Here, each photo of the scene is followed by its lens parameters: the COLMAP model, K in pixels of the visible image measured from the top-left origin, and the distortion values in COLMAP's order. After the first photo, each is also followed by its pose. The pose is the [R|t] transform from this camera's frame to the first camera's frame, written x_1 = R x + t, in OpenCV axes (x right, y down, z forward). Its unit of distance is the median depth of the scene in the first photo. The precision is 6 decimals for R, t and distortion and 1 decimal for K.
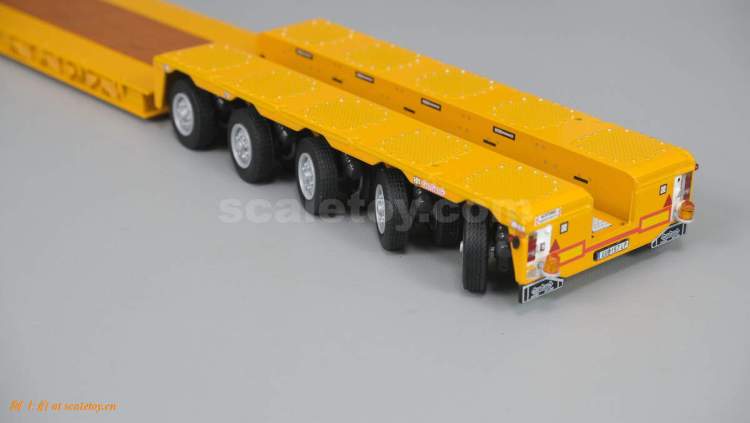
lens RADIAL K [[1496.0, 0, 375.0], [0, 1496.0, 211.7], [0, 0, 1]] dist [-0.014011, 0.000000]
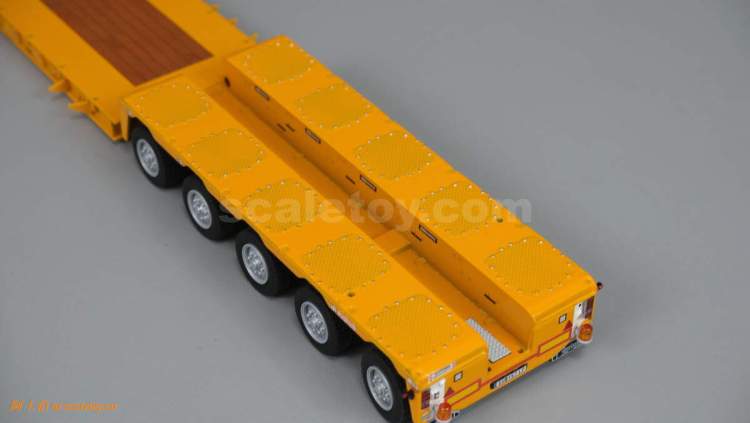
lens RADIAL K [[1496.0, 0, 375.0], [0, 1496.0, 211.3], [0, 0, 1]] dist [-0.014011, 0.000000]
pose [[0.997907, 0.040816, -0.050160, 0.109267], [-0.027192, 0.968587, 0.247184, -0.357520], [0.058674, -0.245302, 0.967669, -0.037548]]
